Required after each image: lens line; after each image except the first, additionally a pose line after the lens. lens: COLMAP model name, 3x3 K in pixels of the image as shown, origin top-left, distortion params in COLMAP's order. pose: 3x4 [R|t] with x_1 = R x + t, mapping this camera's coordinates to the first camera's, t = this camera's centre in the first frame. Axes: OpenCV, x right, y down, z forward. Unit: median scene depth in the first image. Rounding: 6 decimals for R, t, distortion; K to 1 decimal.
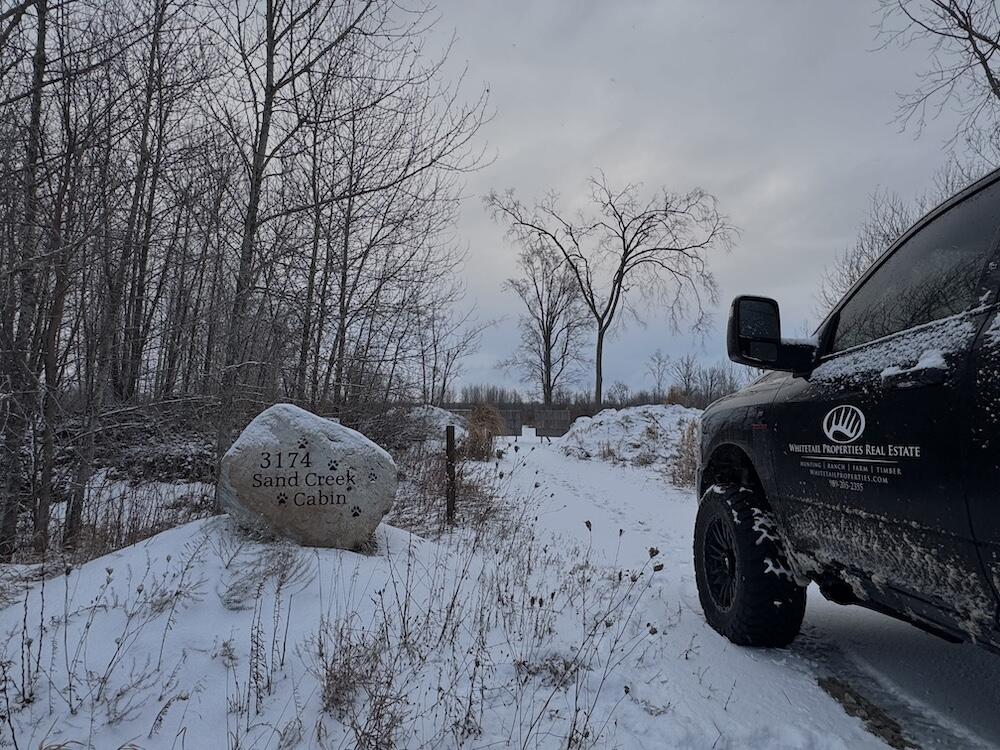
lens RADIAL K [[551.5, 0, 499.3], [0, 551.5, 380.8], [0, 0, 1]] dist [-0.018152, 0.000908]
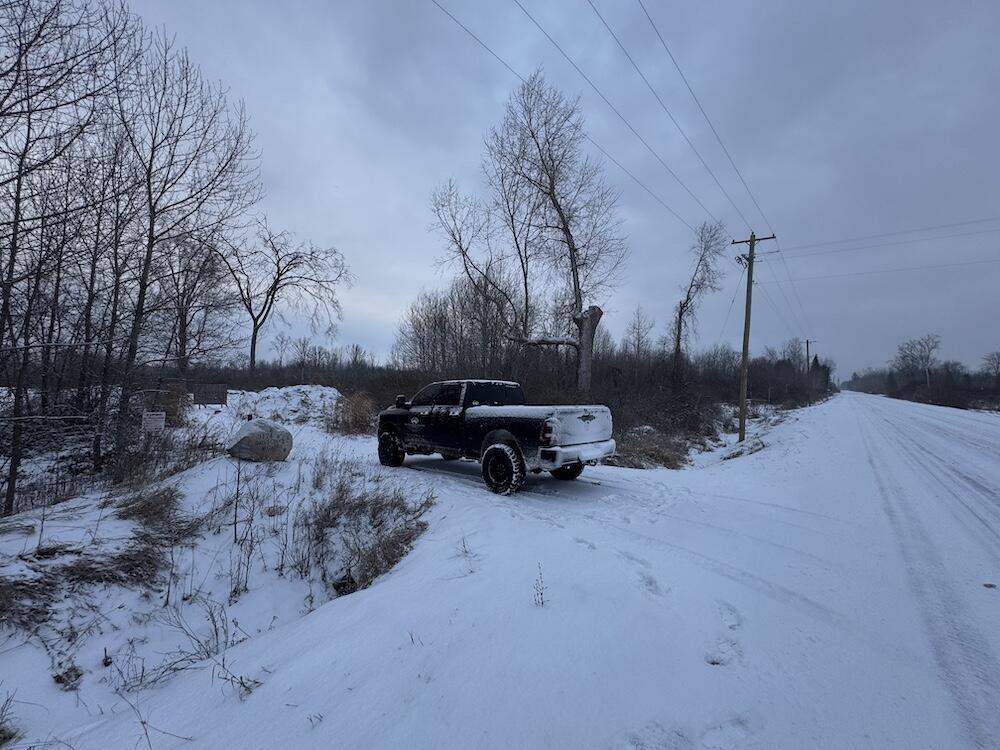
lens RADIAL K [[396.1, 0, 500.4], [0, 396.1, 377.9], [0, 0, 1]] dist [-0.003562, 0.000657]
pose [[0.696251, 0.015865, 0.717623, -0.108178], [-0.057798, 0.997748, 0.034019, -0.035060], [-0.715467, -0.065163, 0.695601, -0.155993]]
